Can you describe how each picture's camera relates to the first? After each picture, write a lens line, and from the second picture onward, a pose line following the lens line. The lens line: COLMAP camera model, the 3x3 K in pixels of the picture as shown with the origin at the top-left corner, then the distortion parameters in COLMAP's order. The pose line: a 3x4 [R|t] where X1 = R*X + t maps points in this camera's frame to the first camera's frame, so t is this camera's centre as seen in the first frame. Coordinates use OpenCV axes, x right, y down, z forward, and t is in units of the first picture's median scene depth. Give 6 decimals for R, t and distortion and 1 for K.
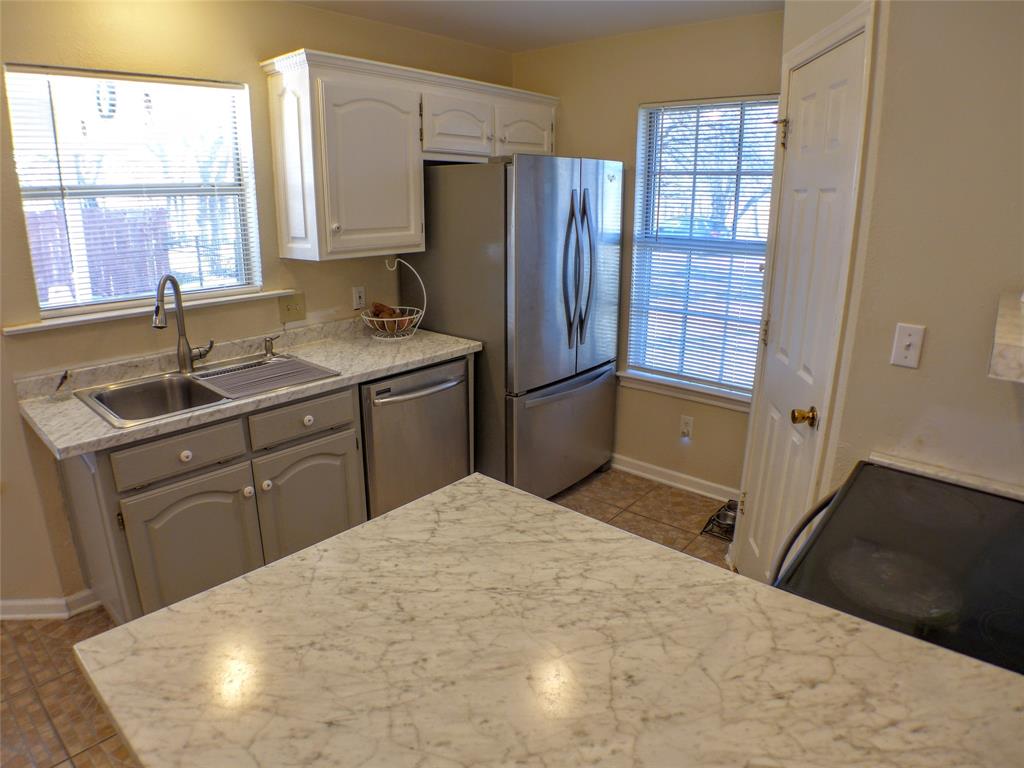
lens RADIAL K [[622.5, 0, 511.5], [0, 622.5, 384.5], [0, 0, 1]] dist [-0.125085, 0.008927]
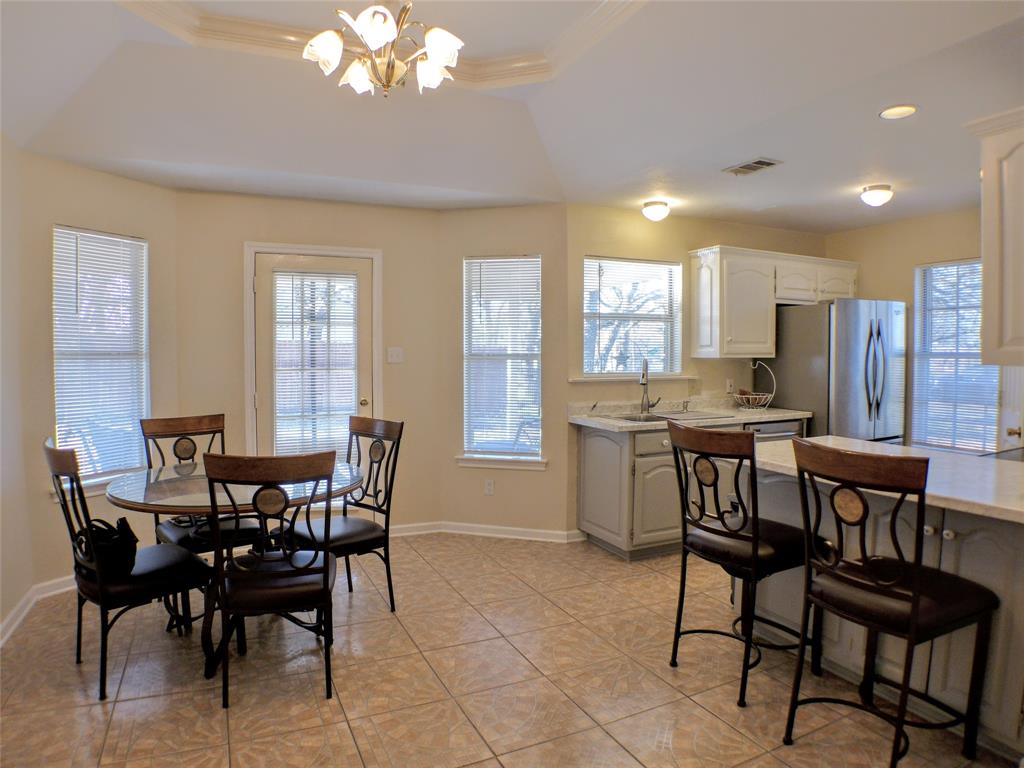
lens RADIAL K [[622.5, 0, 512.4], [0, 622.5, 391.9], [0, 0, 1]] dist [-0.125085, 0.008927]
pose [[0.907891, 0.015131, -0.418933, -0.095187], [-0.110194, 0.972818, -0.203671, 0.277336], [0.404464, 0.231075, 0.884880, -0.684909]]
